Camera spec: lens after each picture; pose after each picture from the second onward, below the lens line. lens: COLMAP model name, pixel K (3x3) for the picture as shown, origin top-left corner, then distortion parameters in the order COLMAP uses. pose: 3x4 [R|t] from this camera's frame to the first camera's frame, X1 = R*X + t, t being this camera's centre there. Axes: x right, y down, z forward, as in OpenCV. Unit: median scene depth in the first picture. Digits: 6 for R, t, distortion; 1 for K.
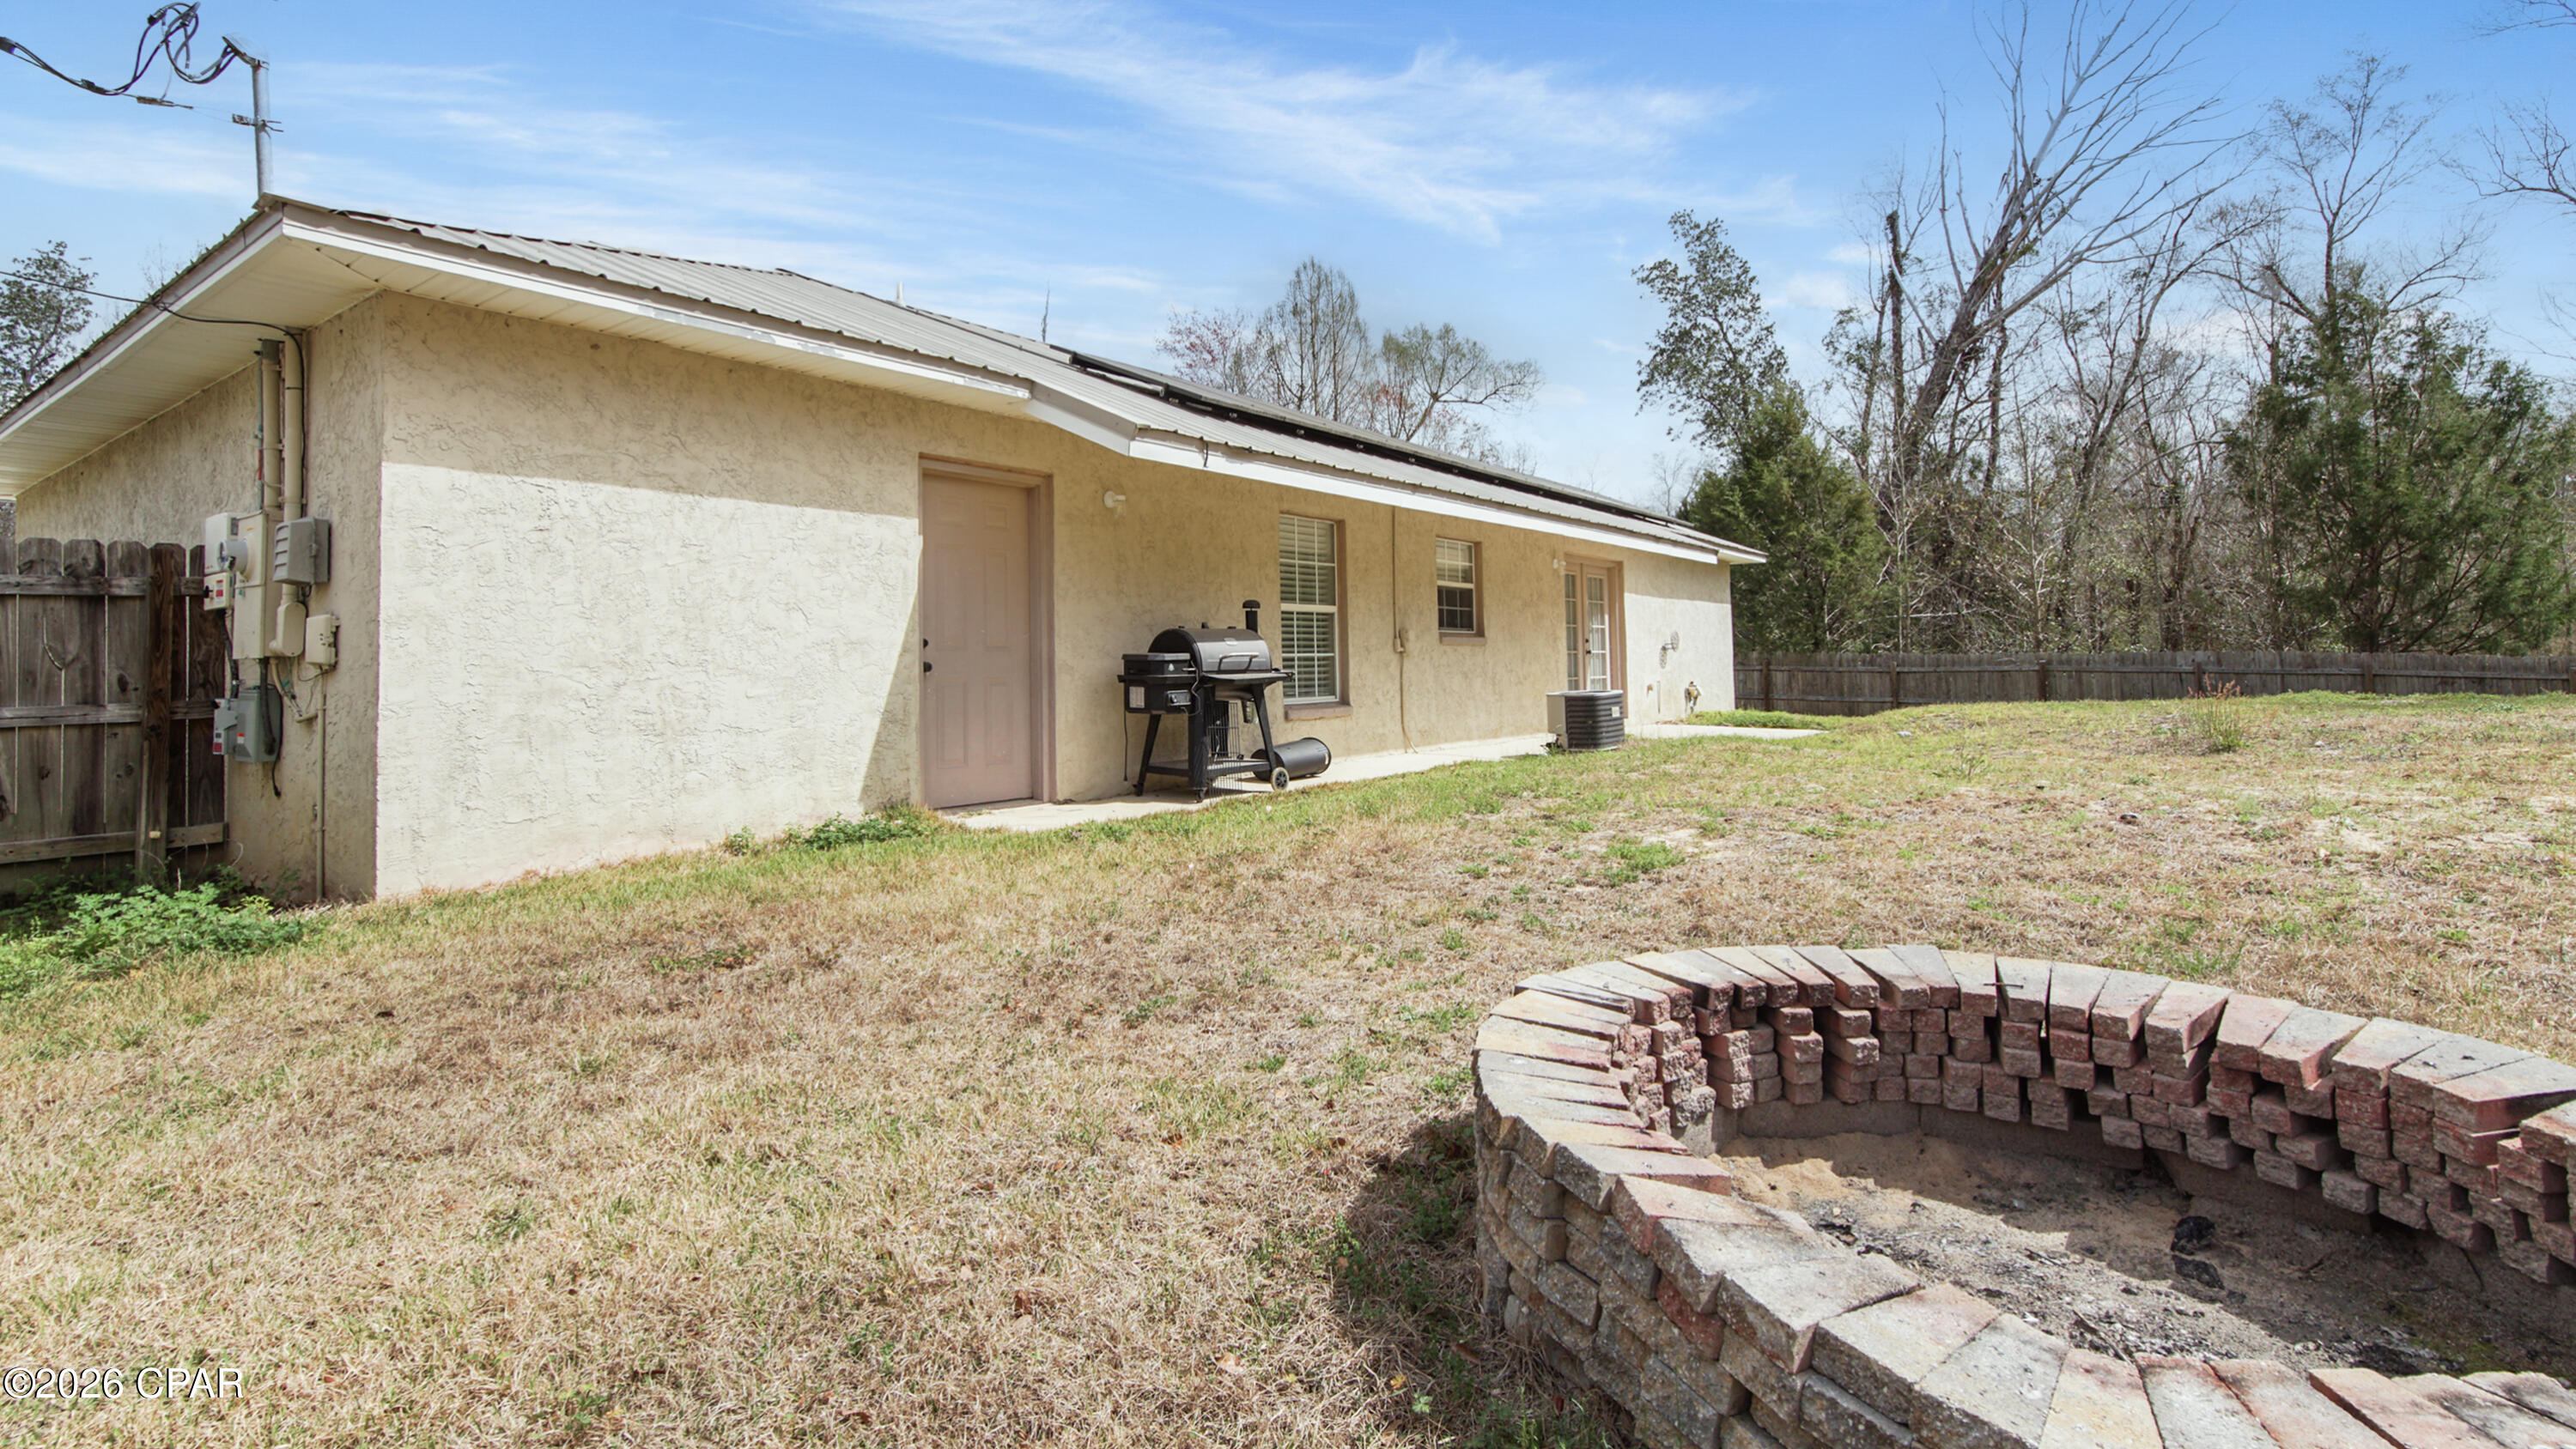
lens RADIAL K [[1227.5, 0, 1278.3], [0, 1227.5, 605.5], [0, 0, 1]] dist [-0.001575, 0.006315]
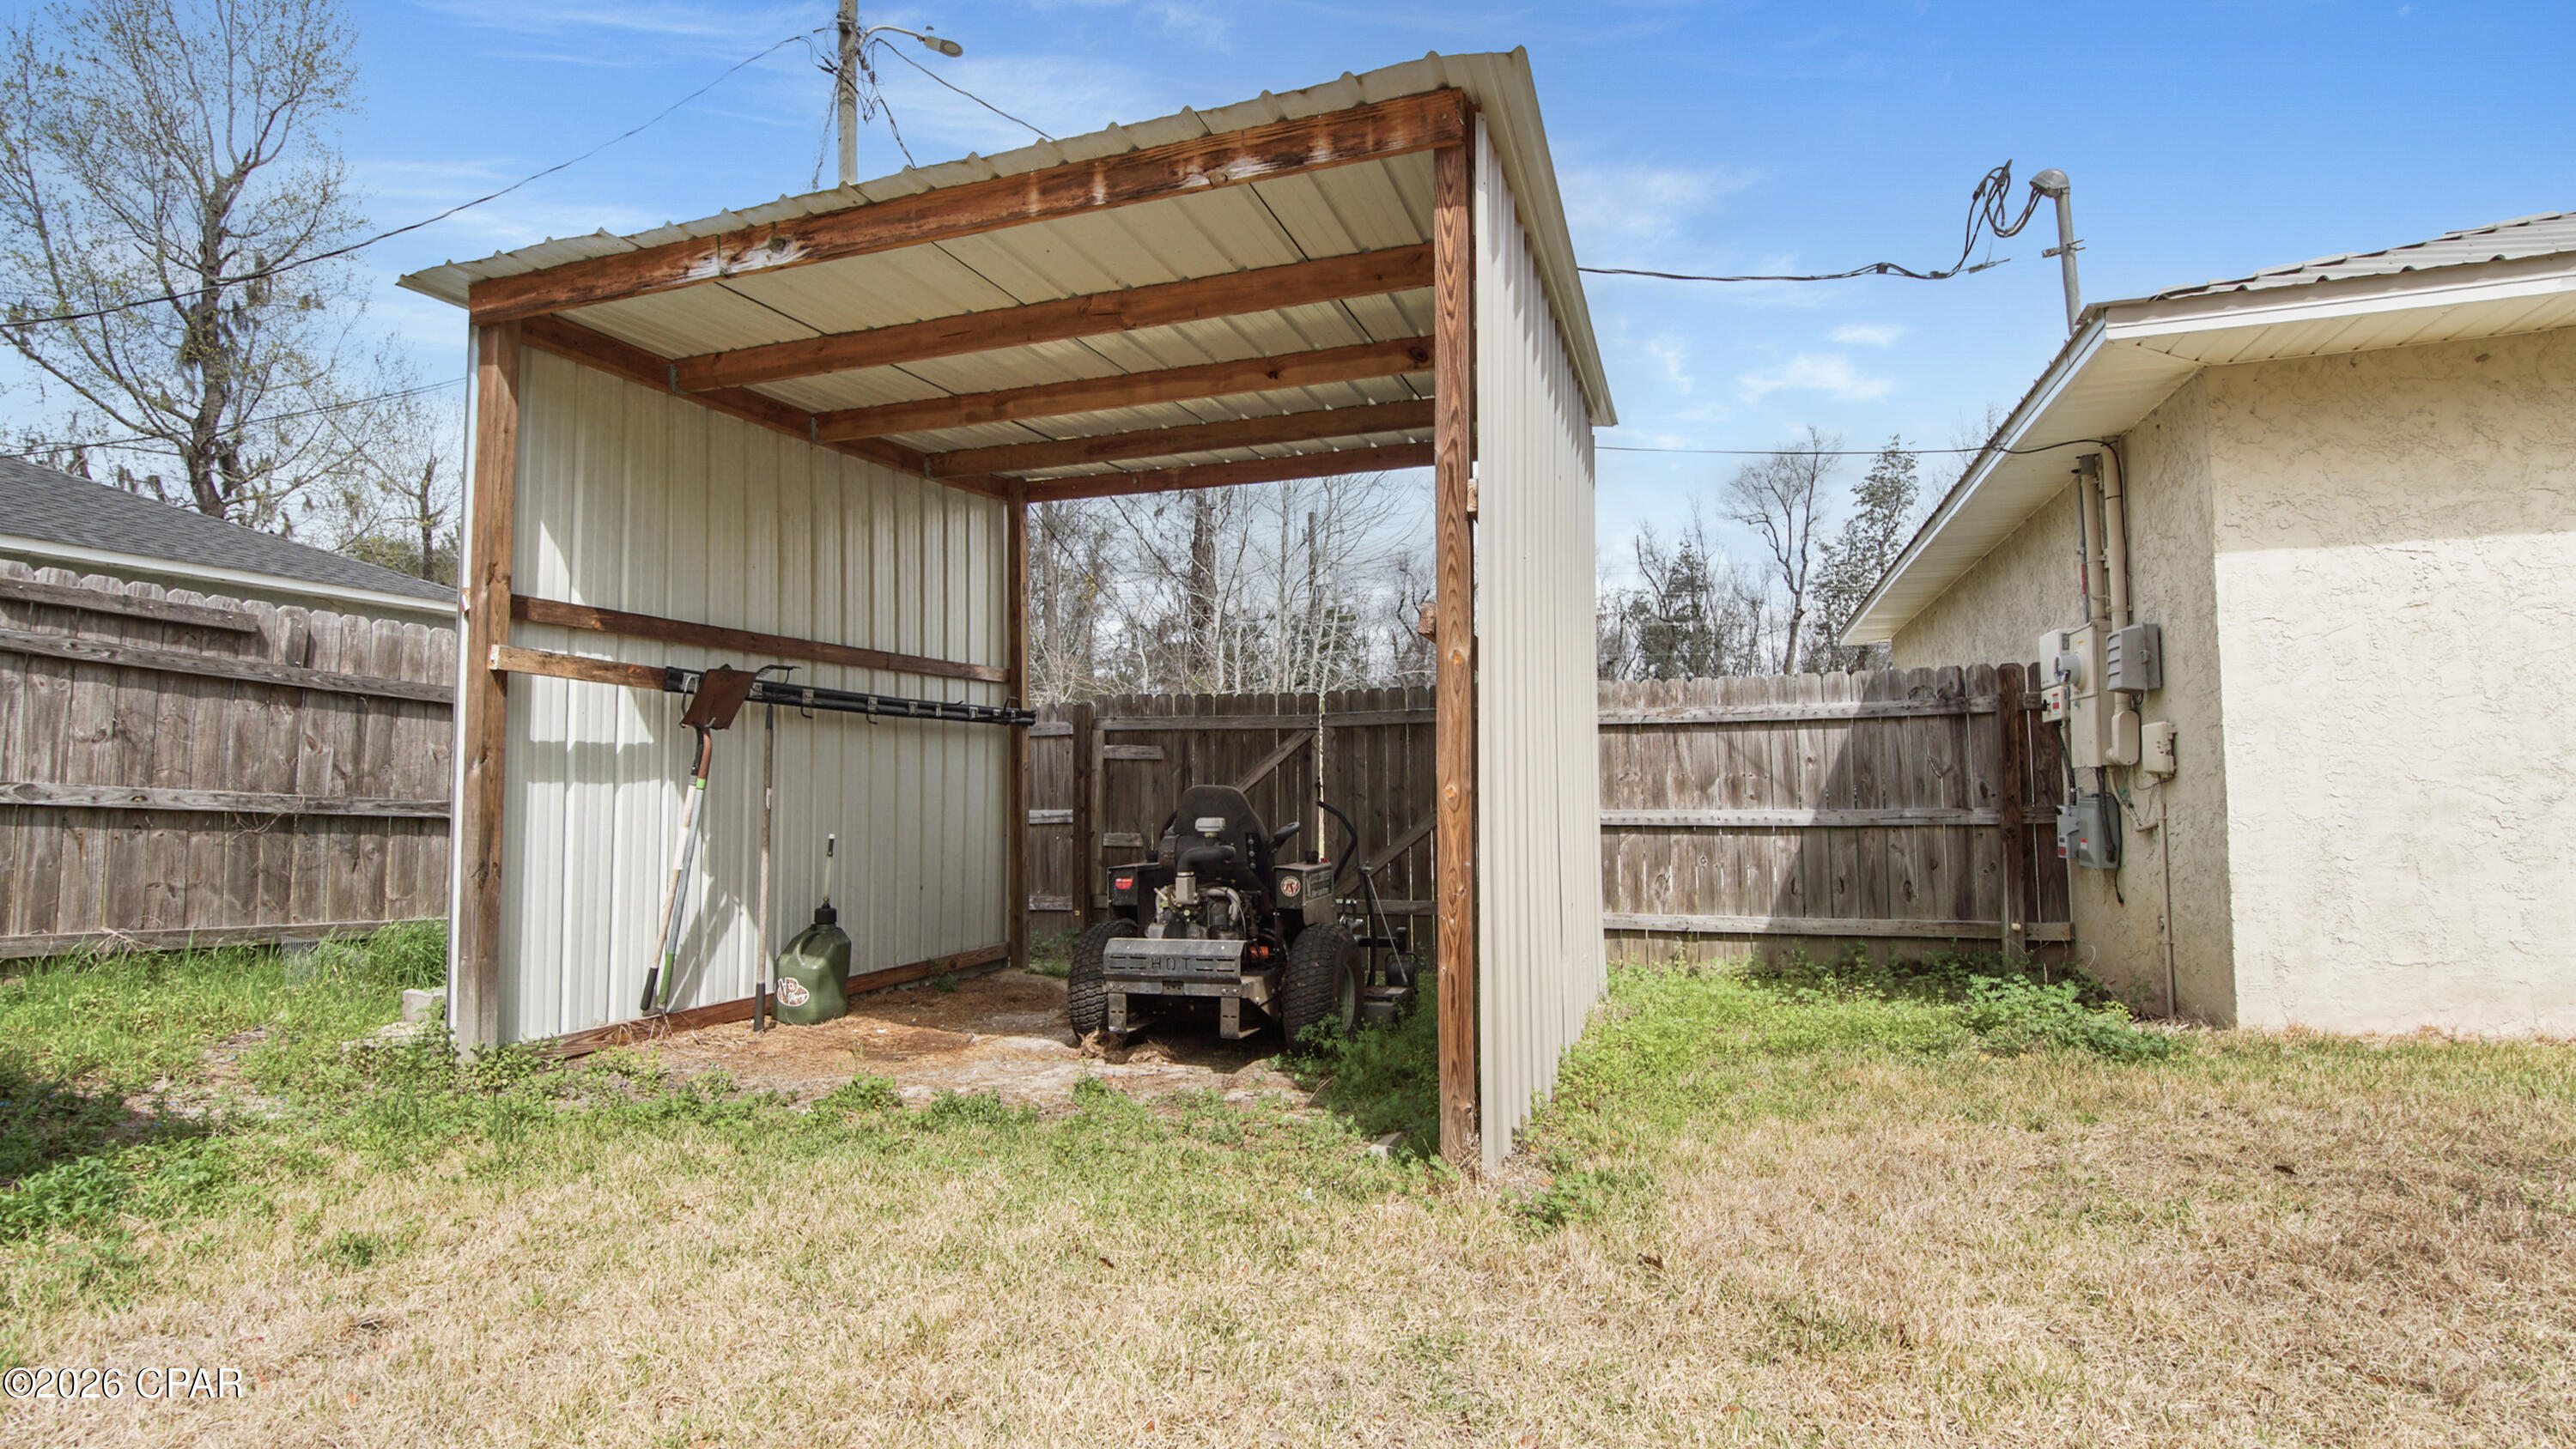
lens RADIAL K [[1209.5, 0, 1310.0], [0, 1209.5, 732.9], [0, 0, 1]] dist [-0.000848, 0.000961]
pose [[0.332877, -0.034183, -0.942350, -0.098515], [0.049298, 0.998607, -0.018810, 0.001219], [0.941681, -0.040194, 0.334099, 0.048973]]
